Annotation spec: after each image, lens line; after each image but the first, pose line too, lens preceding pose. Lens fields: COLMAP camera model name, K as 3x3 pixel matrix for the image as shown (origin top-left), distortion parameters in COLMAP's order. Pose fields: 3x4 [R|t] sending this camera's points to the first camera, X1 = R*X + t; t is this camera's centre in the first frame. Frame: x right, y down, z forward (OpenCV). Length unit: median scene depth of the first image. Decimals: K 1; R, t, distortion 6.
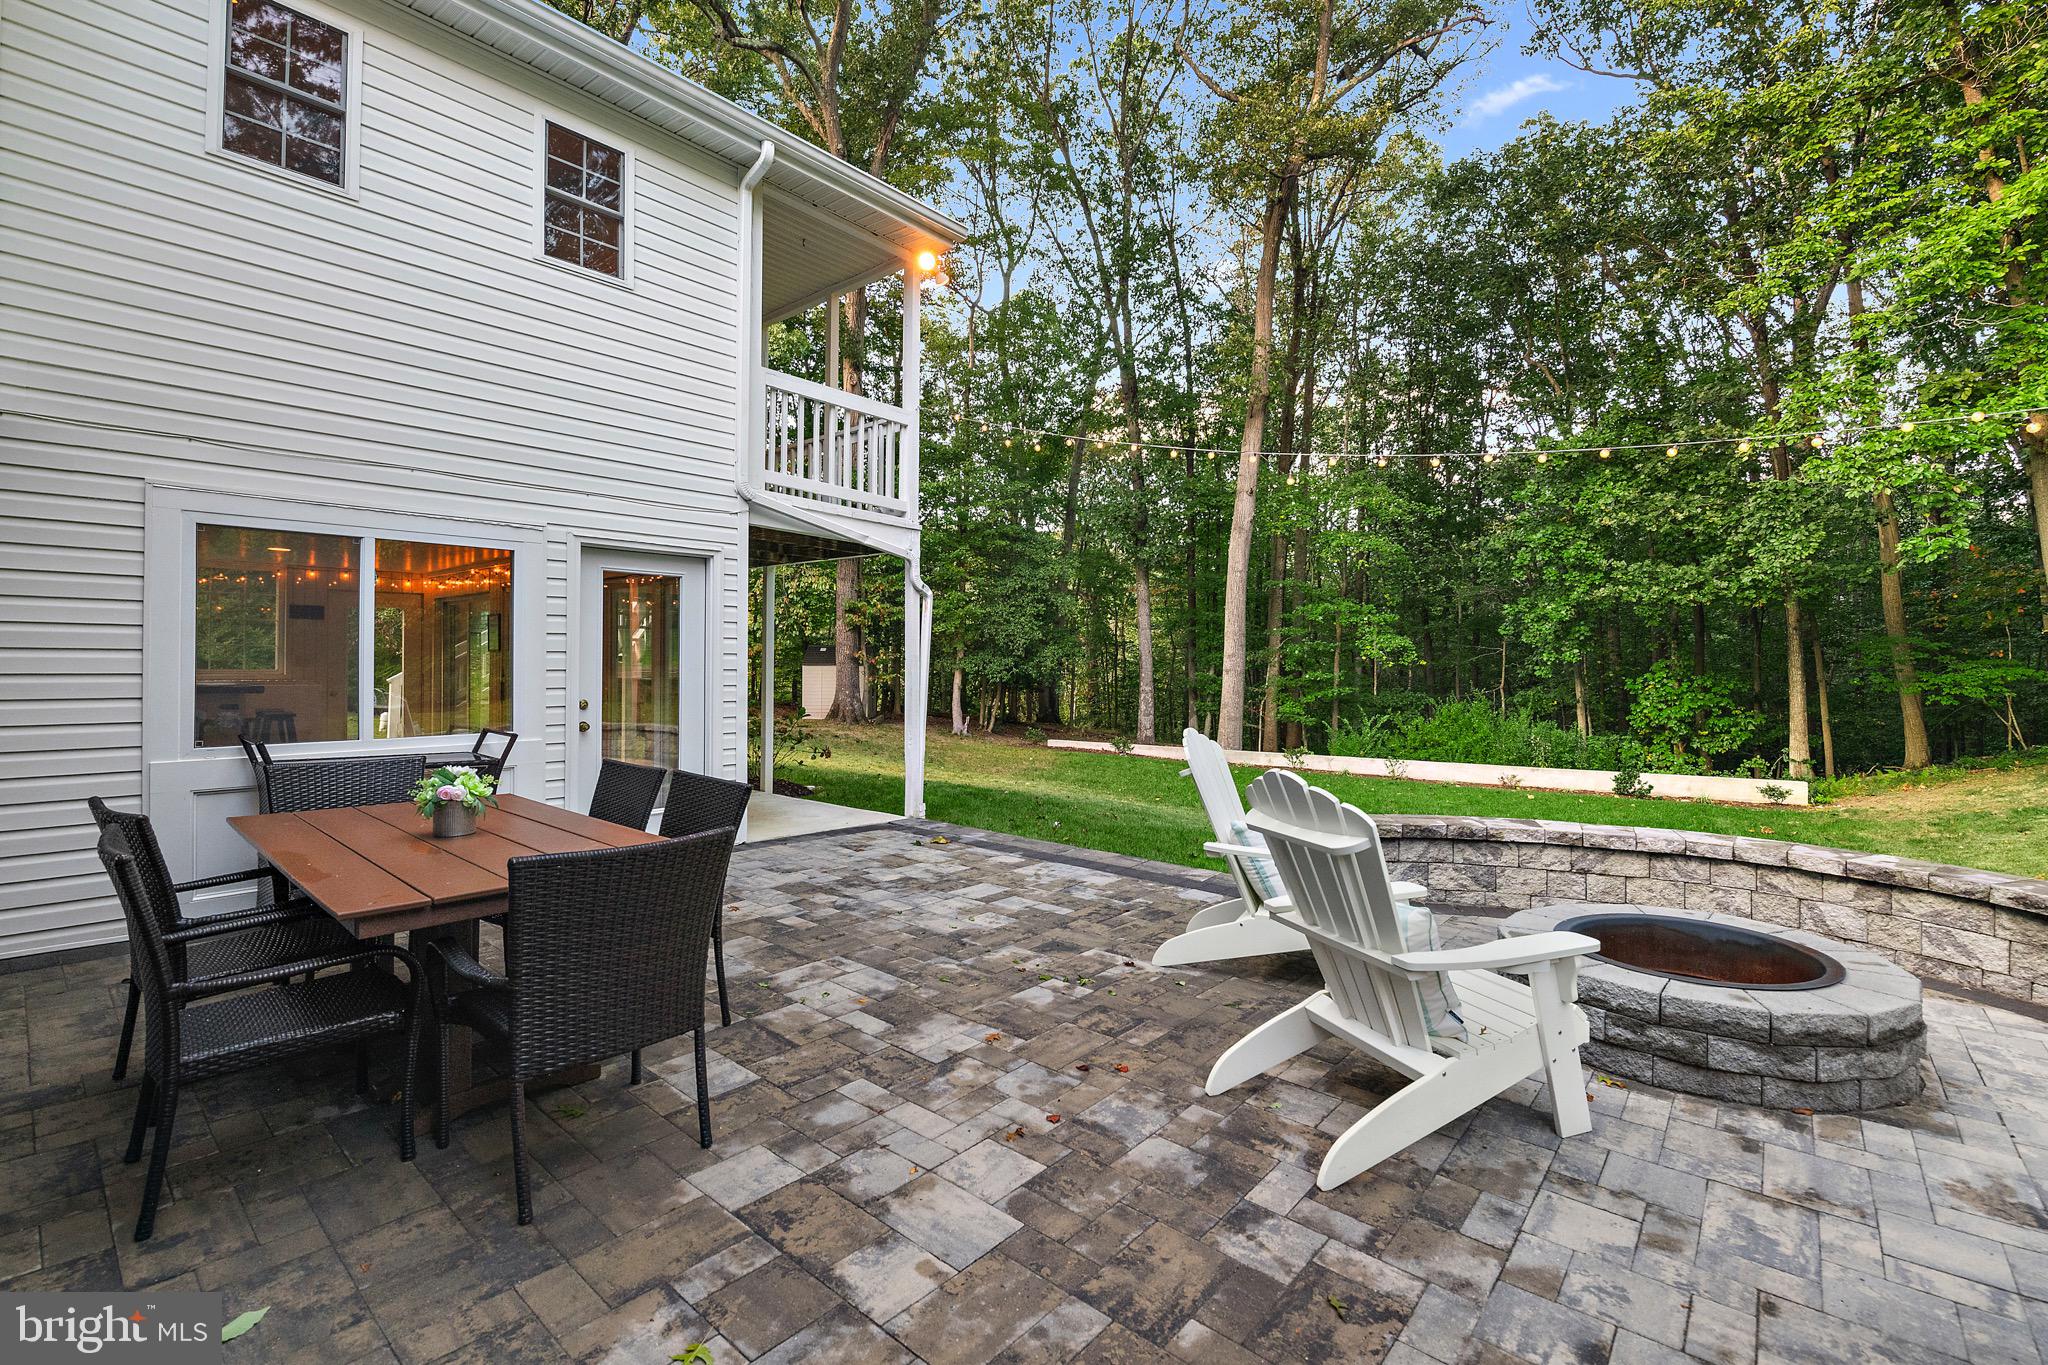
lens RADIAL K [[885.4, 0, 1028.3], [0, 885.4, 659.8], [0, 0, 1]] dist [-0.004227, -0.004777]
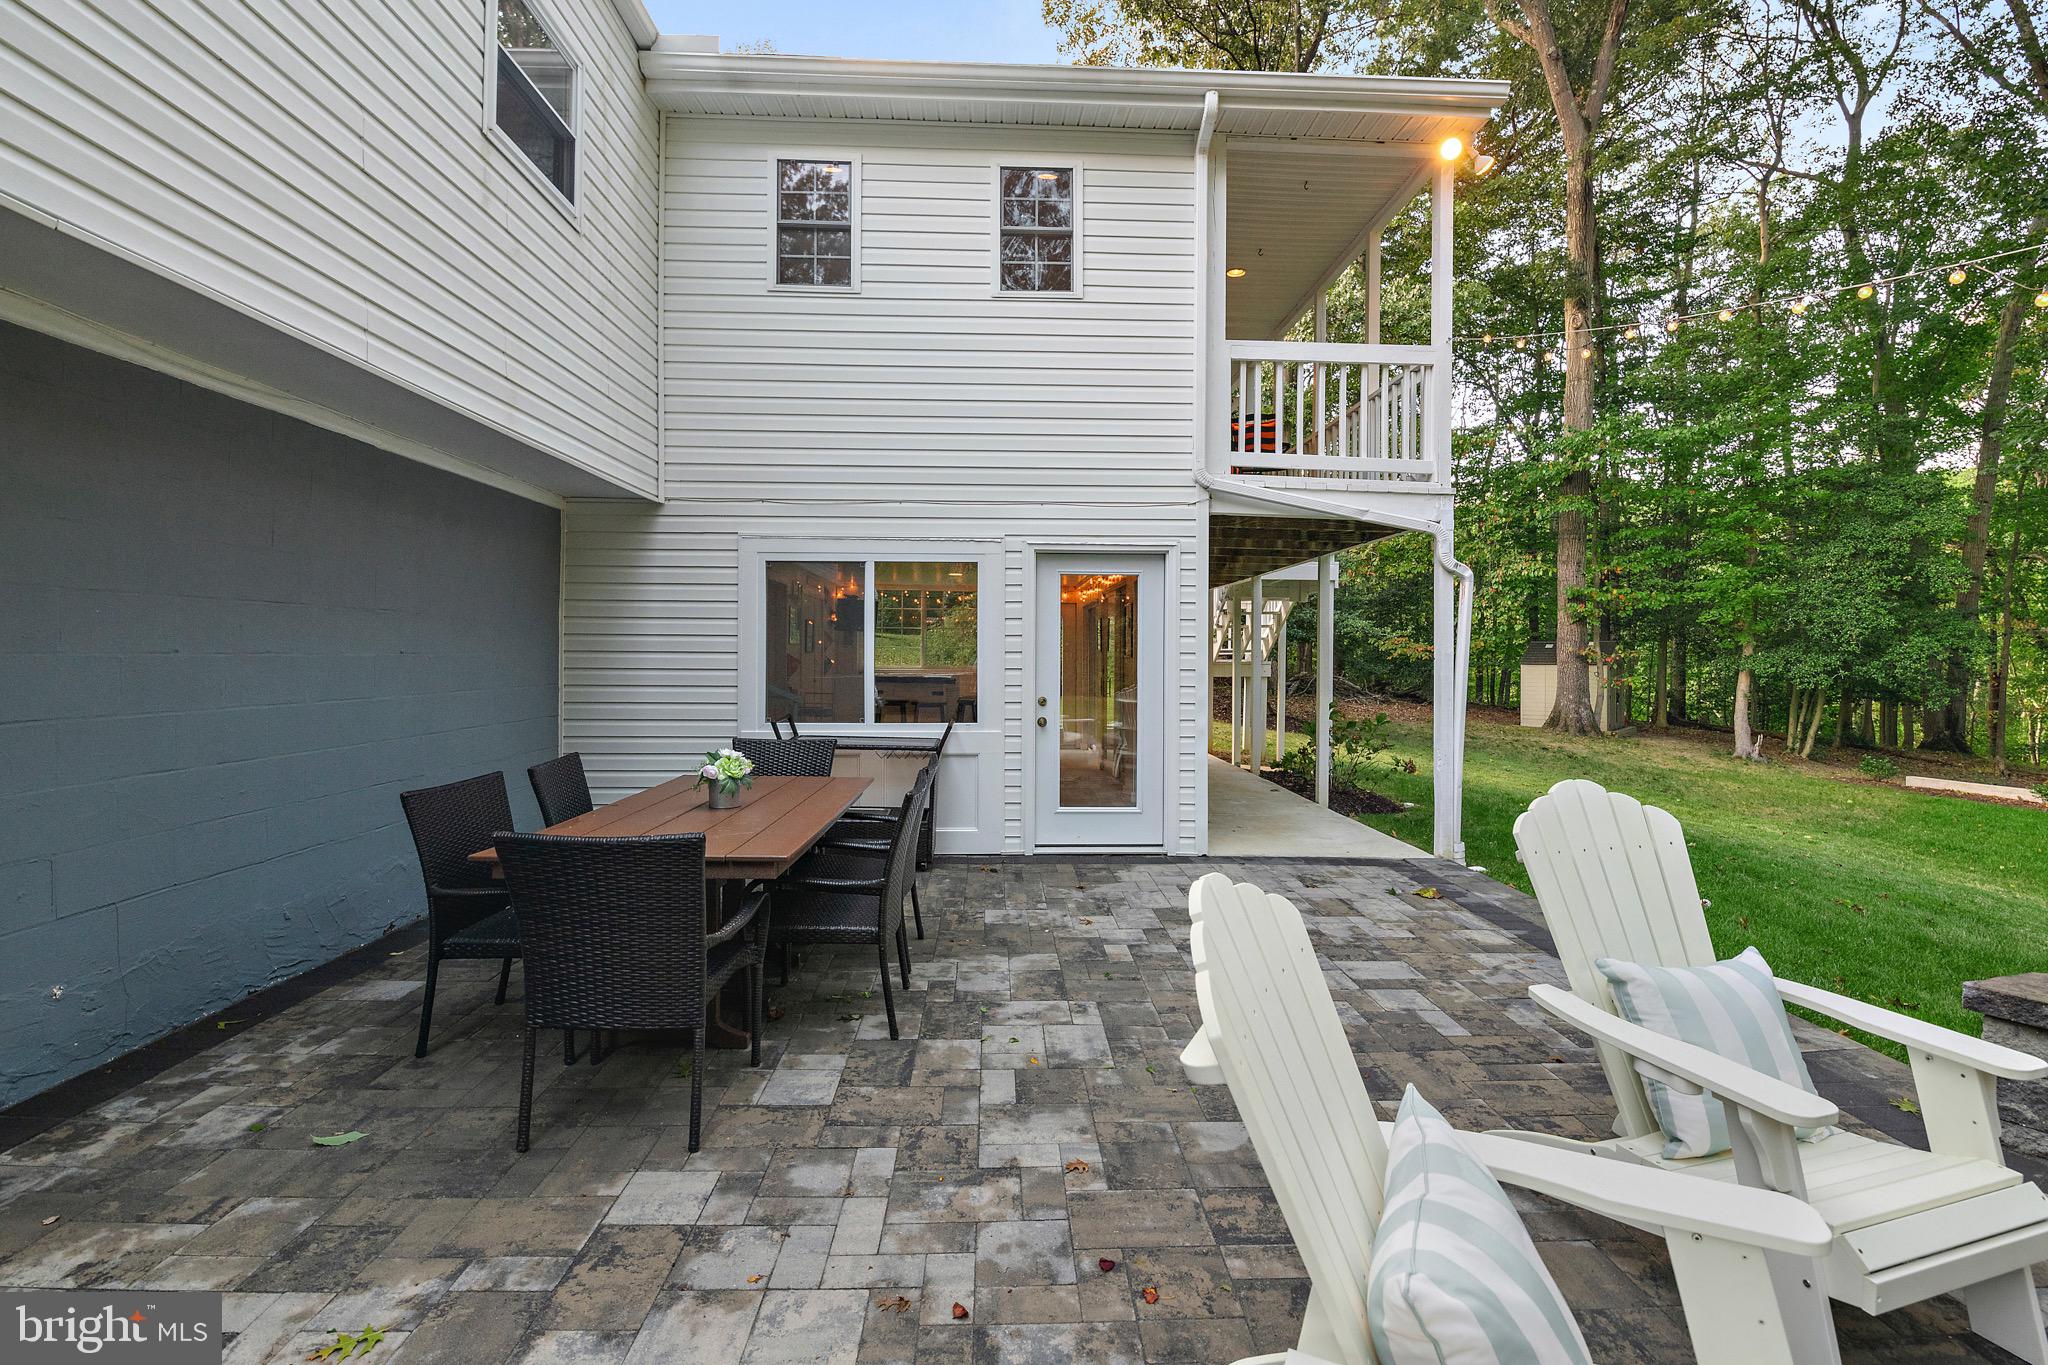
lens RADIAL K [[885.4, 0, 1026.3], [0, 885.4, 662.0], [0, 0, 1]] dist [-0.004227, -0.004777]
pose [[0.682518, 0.002574, -0.730865, 0.243388], [0.000773, 0.999991, 0.004244, -0.001175], [0.730869, -0.003462, 0.682509, 0.235581]]
